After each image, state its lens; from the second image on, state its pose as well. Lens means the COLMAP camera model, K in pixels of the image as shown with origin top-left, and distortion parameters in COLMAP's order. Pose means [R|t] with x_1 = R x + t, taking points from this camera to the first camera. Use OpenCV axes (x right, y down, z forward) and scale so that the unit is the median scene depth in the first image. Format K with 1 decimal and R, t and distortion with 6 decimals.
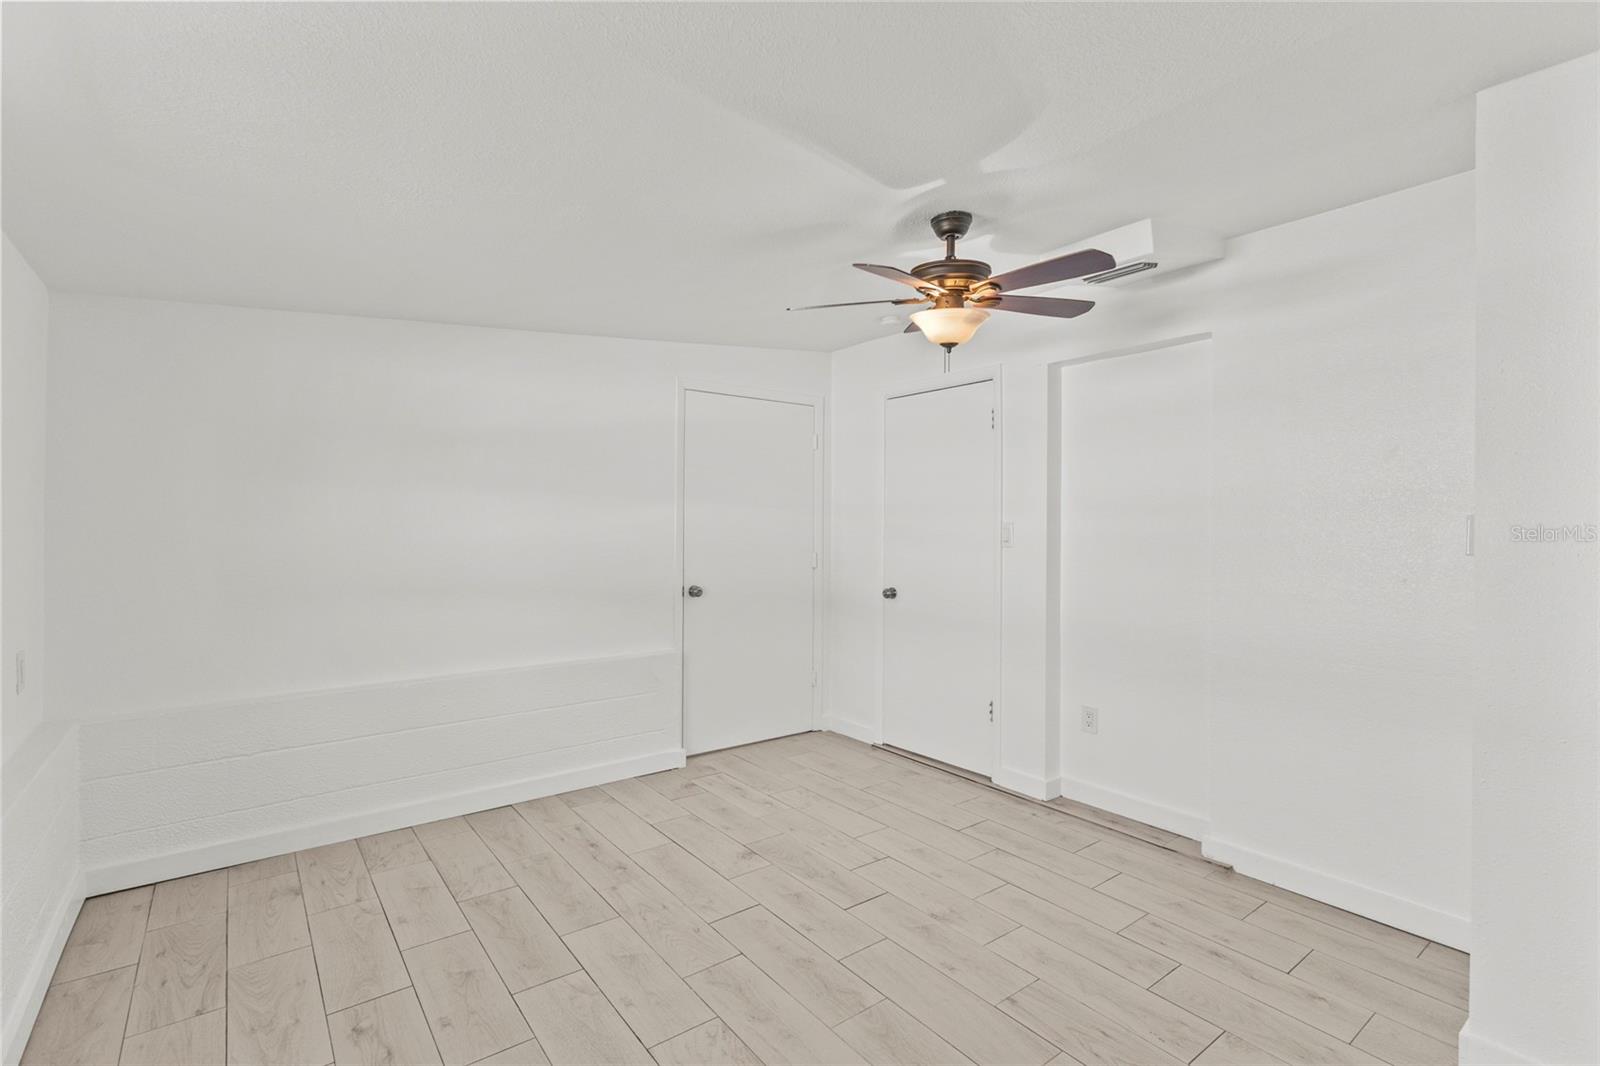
lens RADIAL K [[740.5, 0, 793.5], [0, 740.5, 532.2], [0, 0, 1]] dist [0.002288, 0.001708]
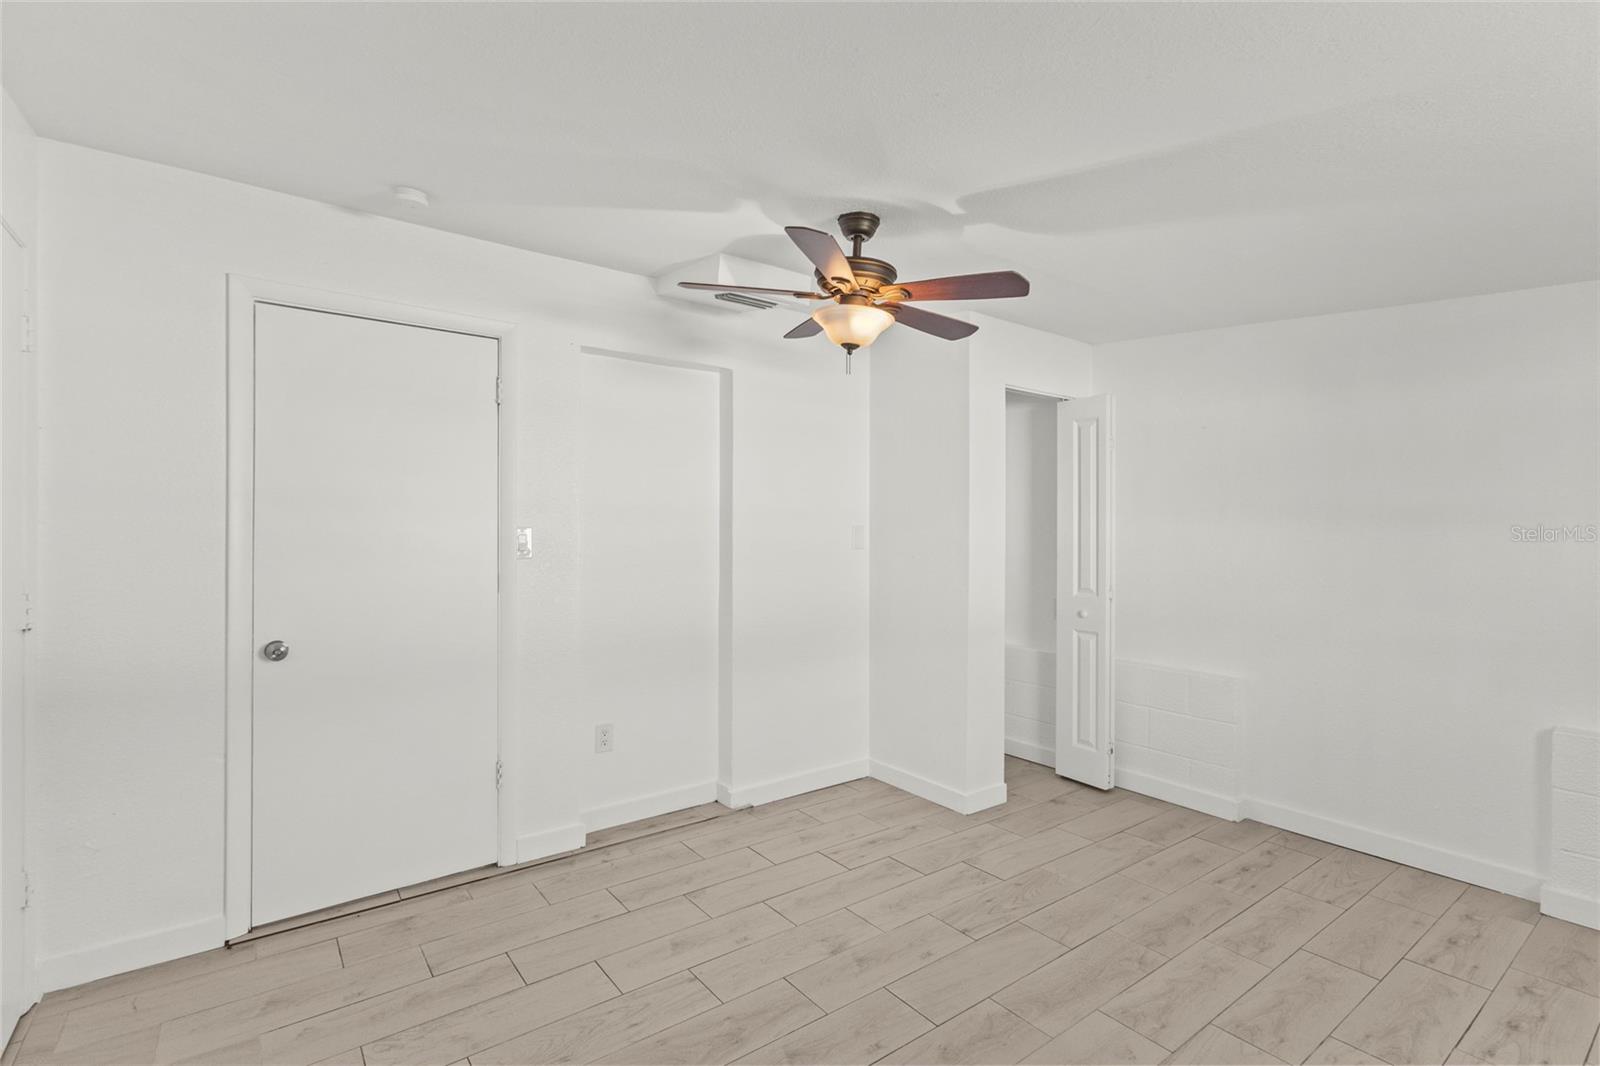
lens RADIAL K [[740.5, 0, 793.5], [0, 740.5, 536.2], [0, 0, 1]] dist [0.002288, 0.001708]
pose [[0.005874, -0.014878, 0.999872, -0.590295], [0.002597, 0.999886, 0.014862, -0.017689], [-0.999979, 0.002509, 0.005912, 0.834408]]
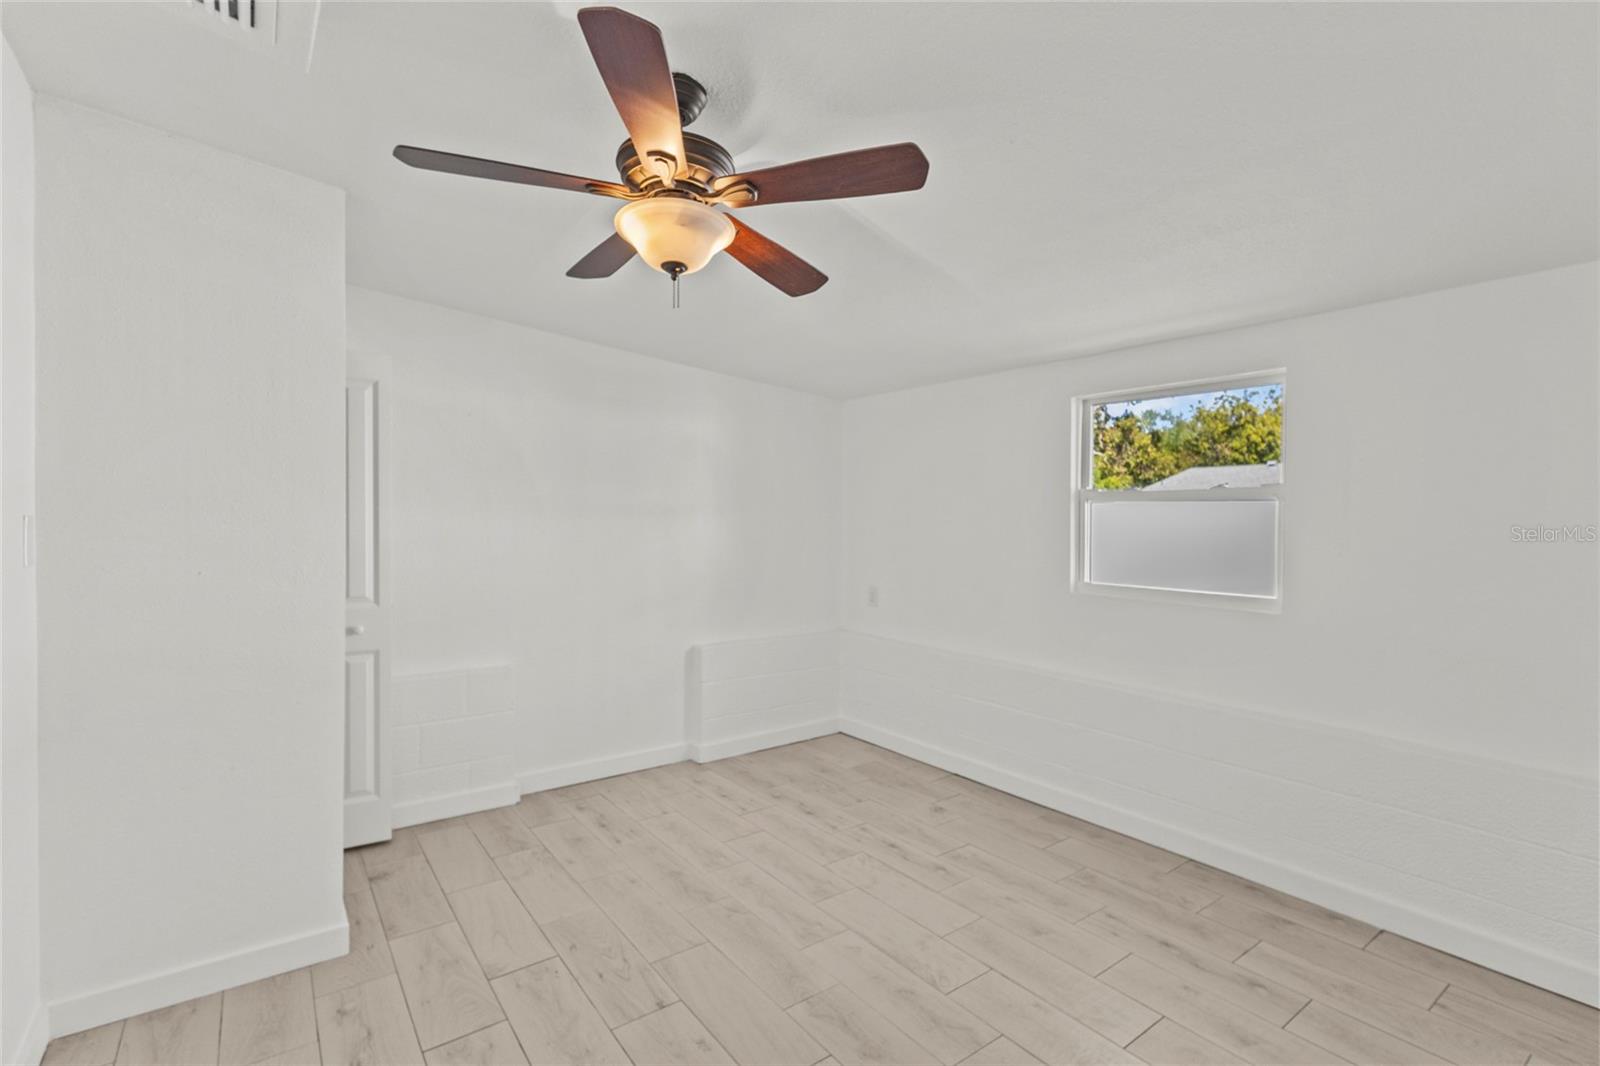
lens RADIAL K [[740.5, 0, 792.4], [0, 740.5, 532.1], [0, 0, 1]] dist [0.002288, 0.001708]
pose [[-0.999842, -0.011051, 0.013903, 0.070426], [-0.010701, 0.999631, 0.024956, -0.024989], [-0.014174, 0.024803, -0.999592, 1.306911]]
